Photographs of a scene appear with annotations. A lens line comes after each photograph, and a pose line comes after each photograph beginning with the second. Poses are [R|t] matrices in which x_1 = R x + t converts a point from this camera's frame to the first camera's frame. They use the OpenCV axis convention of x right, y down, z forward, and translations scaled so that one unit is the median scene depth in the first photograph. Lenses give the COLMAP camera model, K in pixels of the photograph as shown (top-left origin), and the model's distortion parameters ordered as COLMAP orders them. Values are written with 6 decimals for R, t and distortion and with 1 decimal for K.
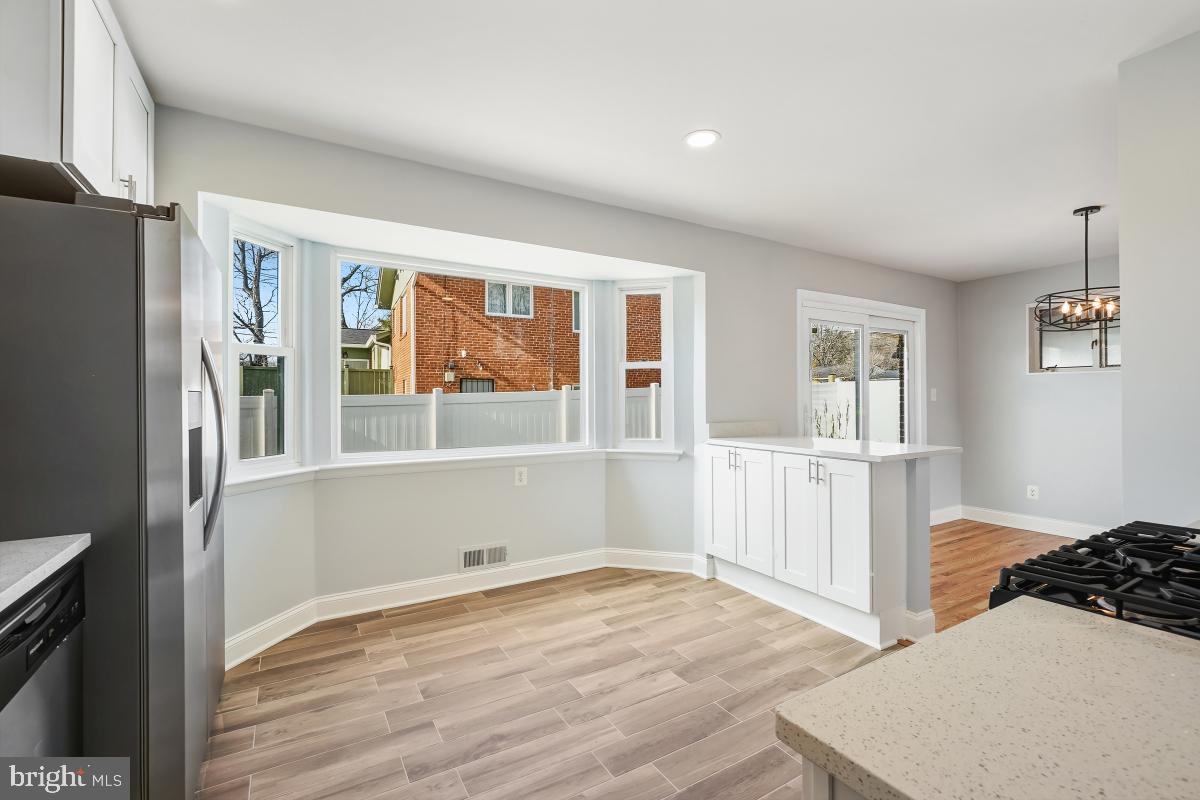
lens RADIAL K [[521.3, 0, 597.7], [0, 521.3, 402.0], [0, 0, 1]] dist [-0.009942, 0.003742]
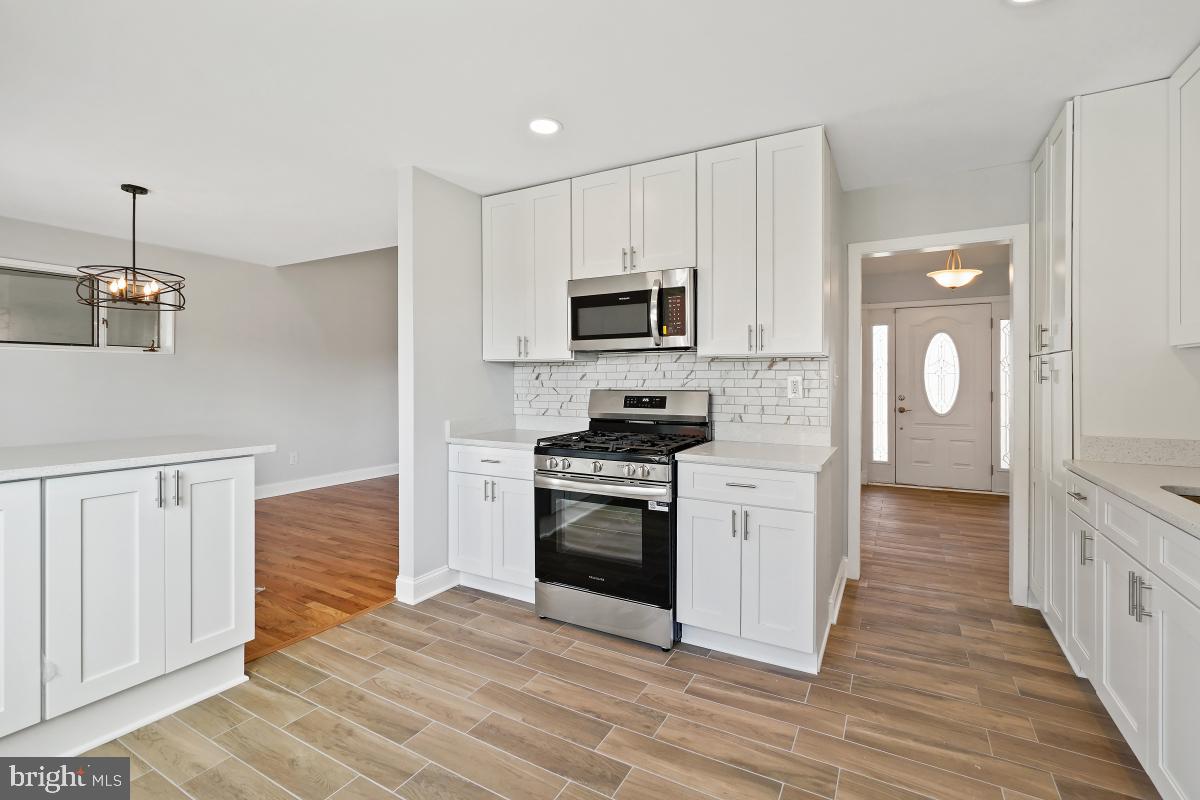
lens RADIAL K [[521.3, 0, 597.7], [0, 521.3, 382.0], [0, 0, 1]] dist [-0.009942, 0.003742]
pose [[-0.507436, -0.003653, 0.861682, -0.366867], [-0.003749, 0.999991, 0.002031, -0.004148], [-0.861681, -0.002200, -0.507445, 0.744981]]
